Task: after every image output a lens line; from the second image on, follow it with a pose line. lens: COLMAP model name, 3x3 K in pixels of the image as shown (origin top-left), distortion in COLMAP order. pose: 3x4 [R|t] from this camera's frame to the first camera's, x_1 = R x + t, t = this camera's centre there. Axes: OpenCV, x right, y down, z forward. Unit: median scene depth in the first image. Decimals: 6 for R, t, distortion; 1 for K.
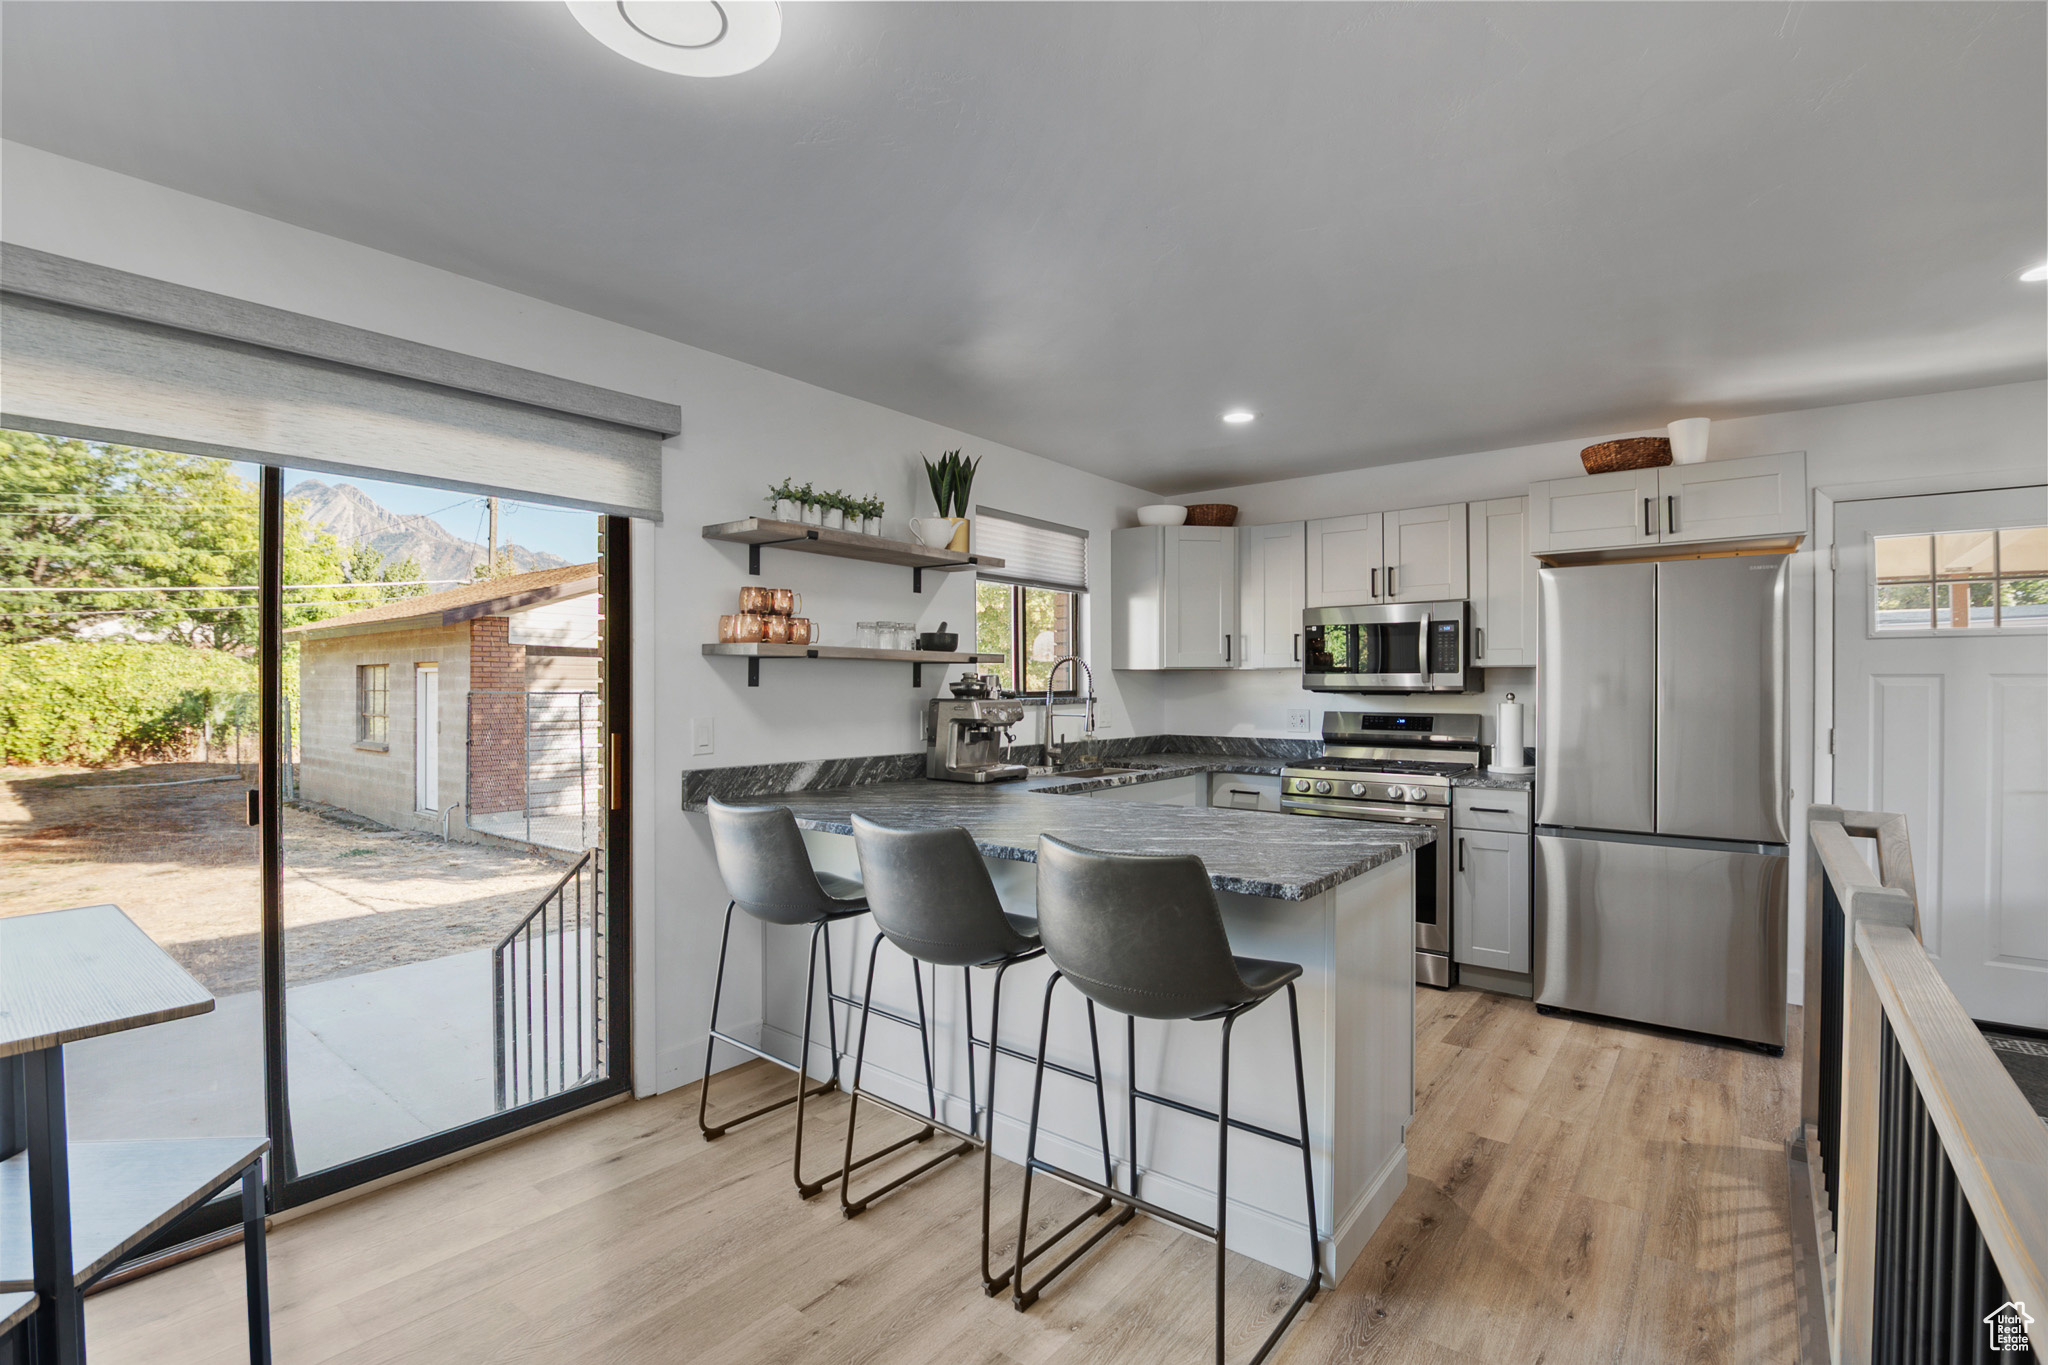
lens RADIAL K [[928.1, 0, 1033.2], [0, 928.1, 684.2], [0, 0, 1]] dist [-0.001680, -0.019730]
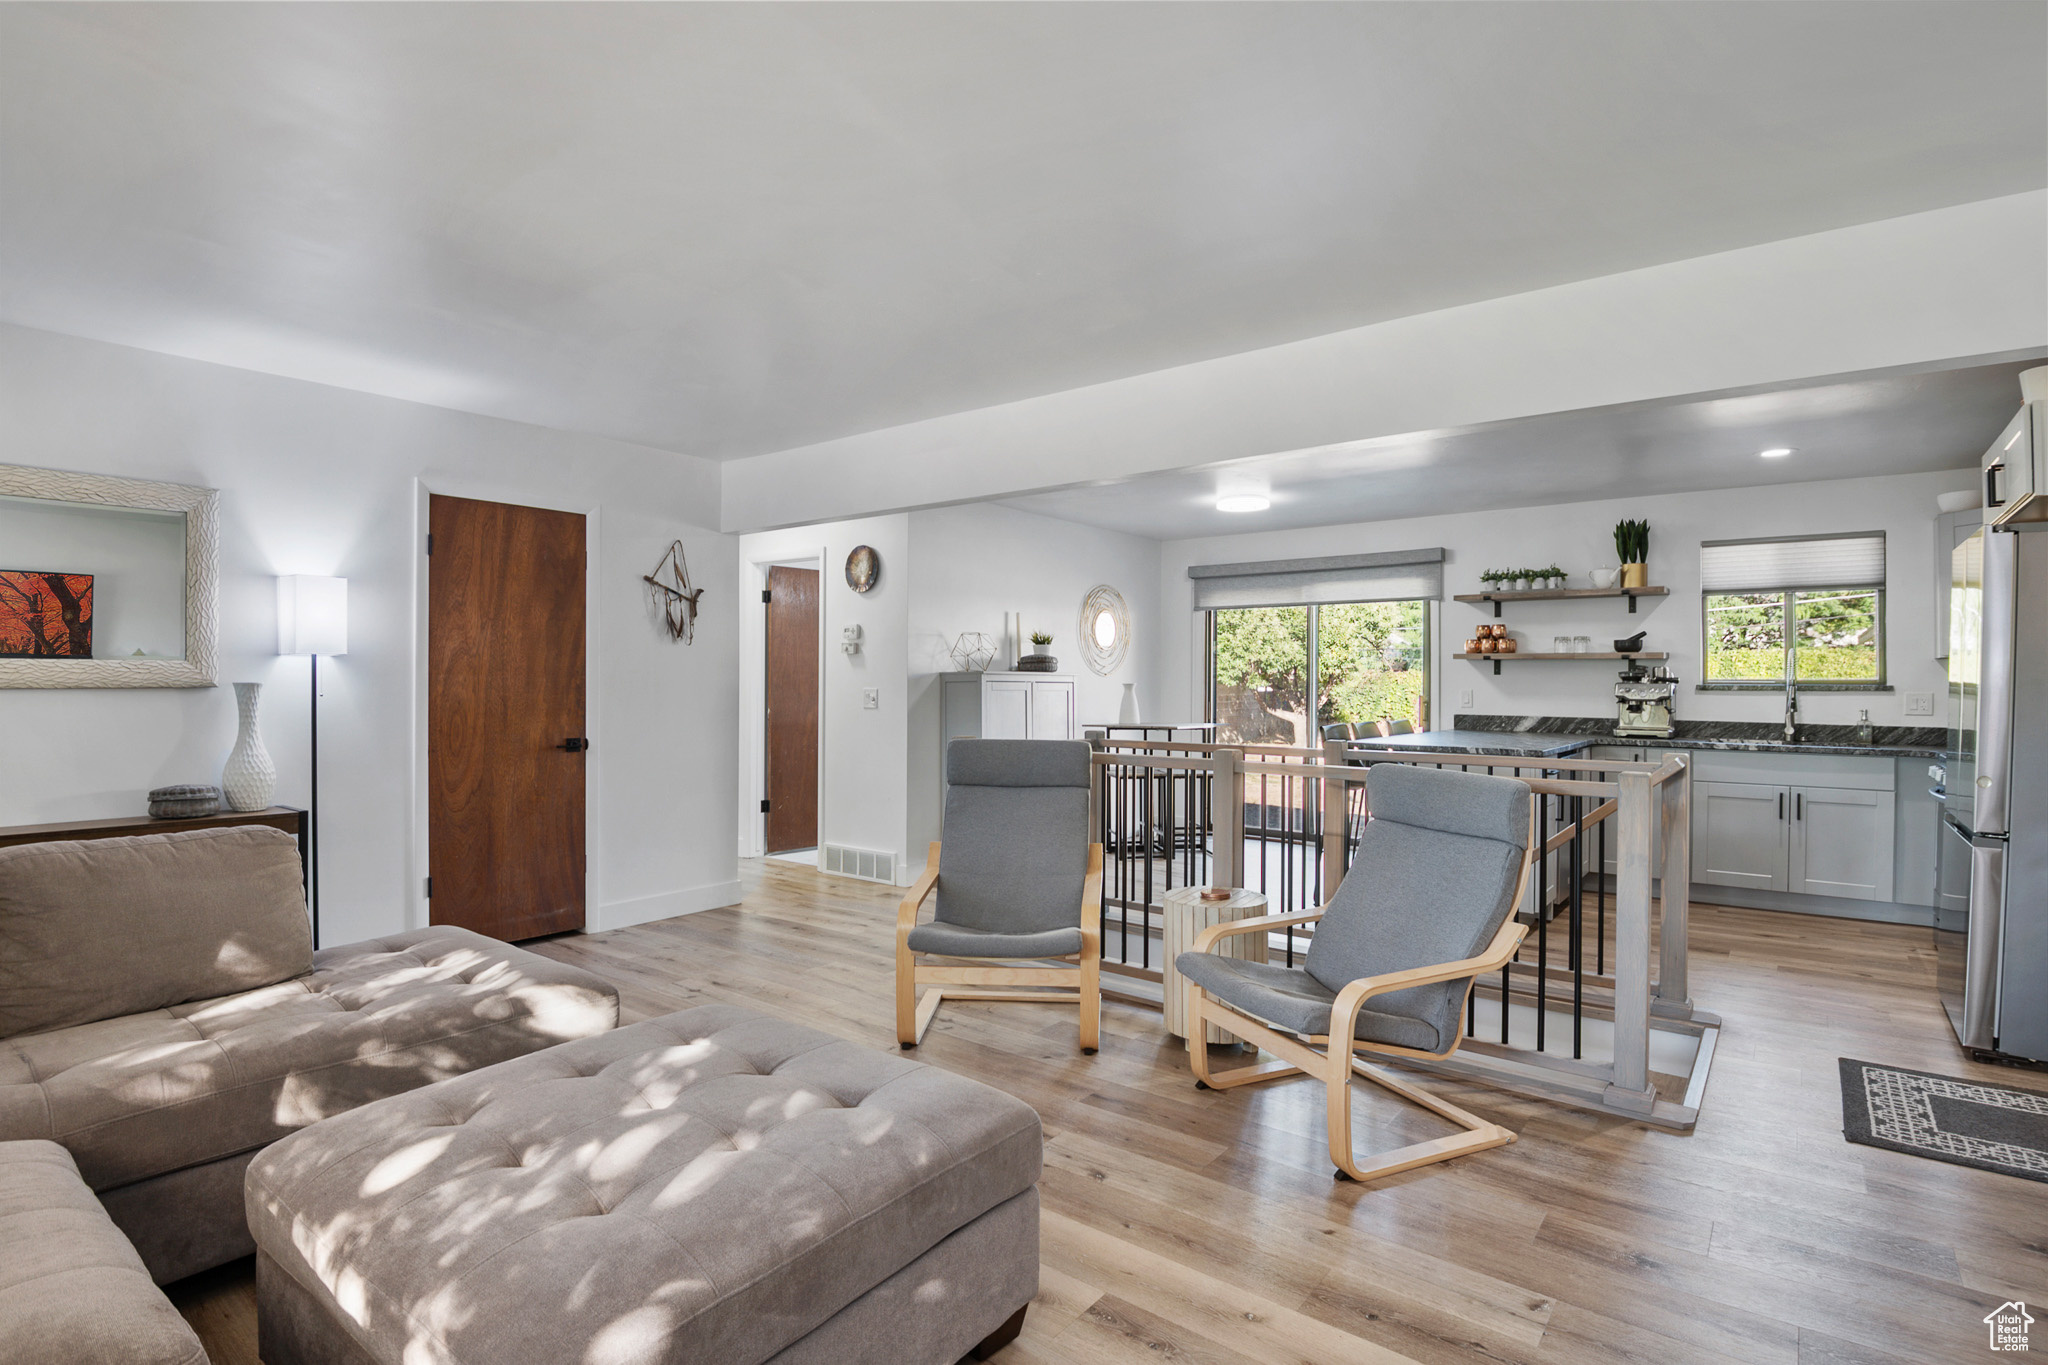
lens RADIAL K [[1007.3, 0, 1034.0], [0, 1007.3, 683.2], [0, 0, 1]] dist [-0.001261, -0.023404]
pose [[0.003929, 0.001376, -0.999991, 1.149840], [-0.005293, 0.999985, 0.001356, 0.014264], [0.999978, 0.005287, 0.003937, 0.014400]]
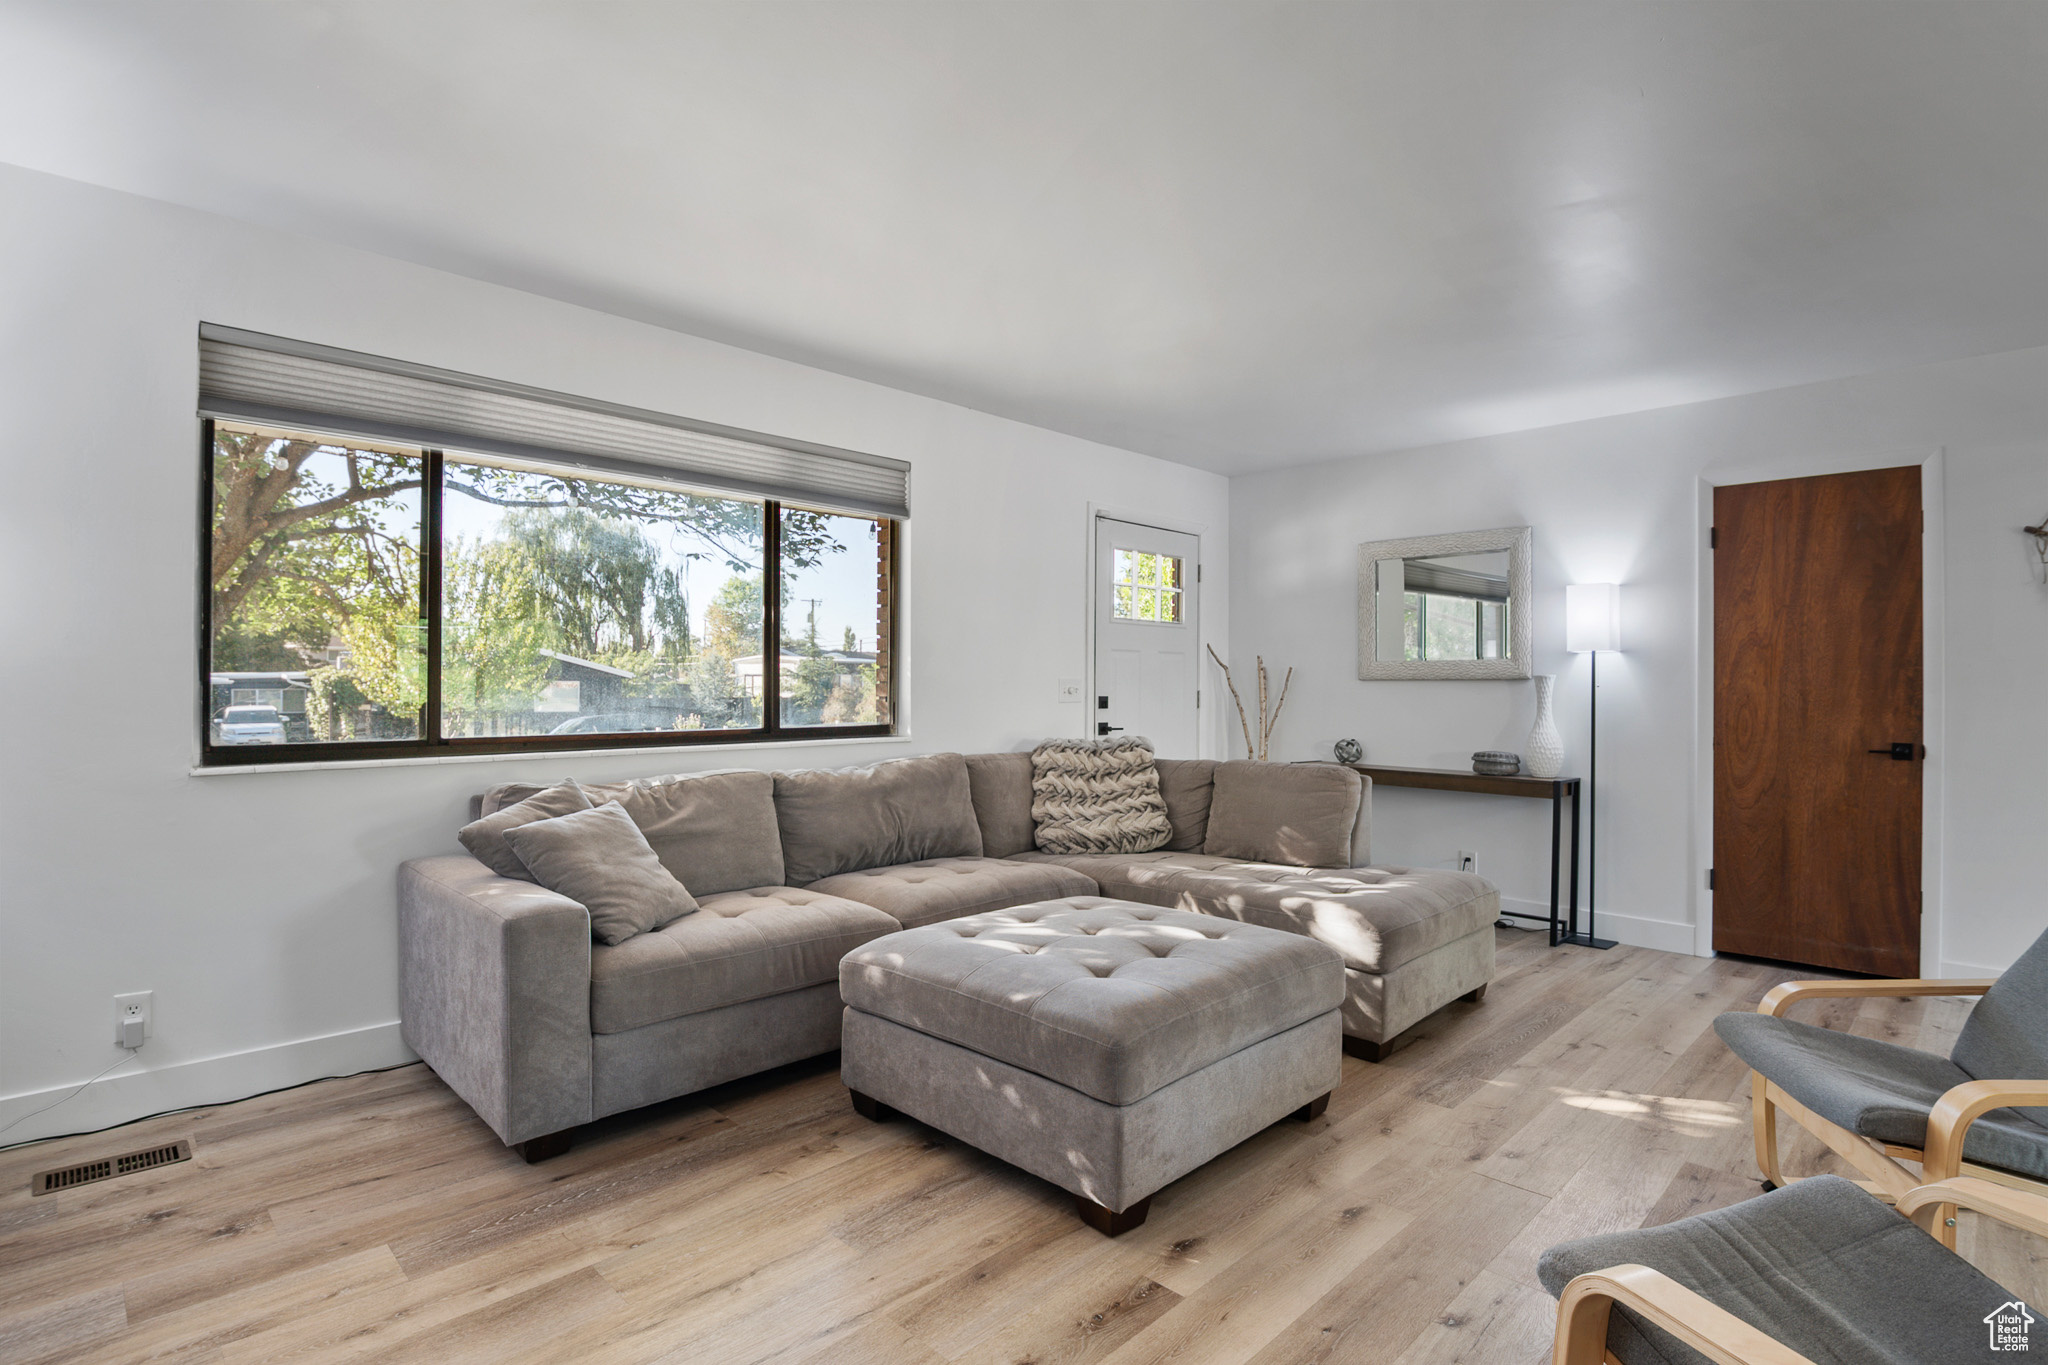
lens RADIAL K [[1007.3, 0, 1034.0], [0, 1007.3, 683.2], [0, 0, 1]] dist [-0.001261, -0.023404]
pose [[-0.992104, -0.006302, 0.125258, 0.765136], [-0.006514, 0.999978, -0.001285, 0.029114], [-0.125247, -0.002091, -0.992123, 0.422501]]
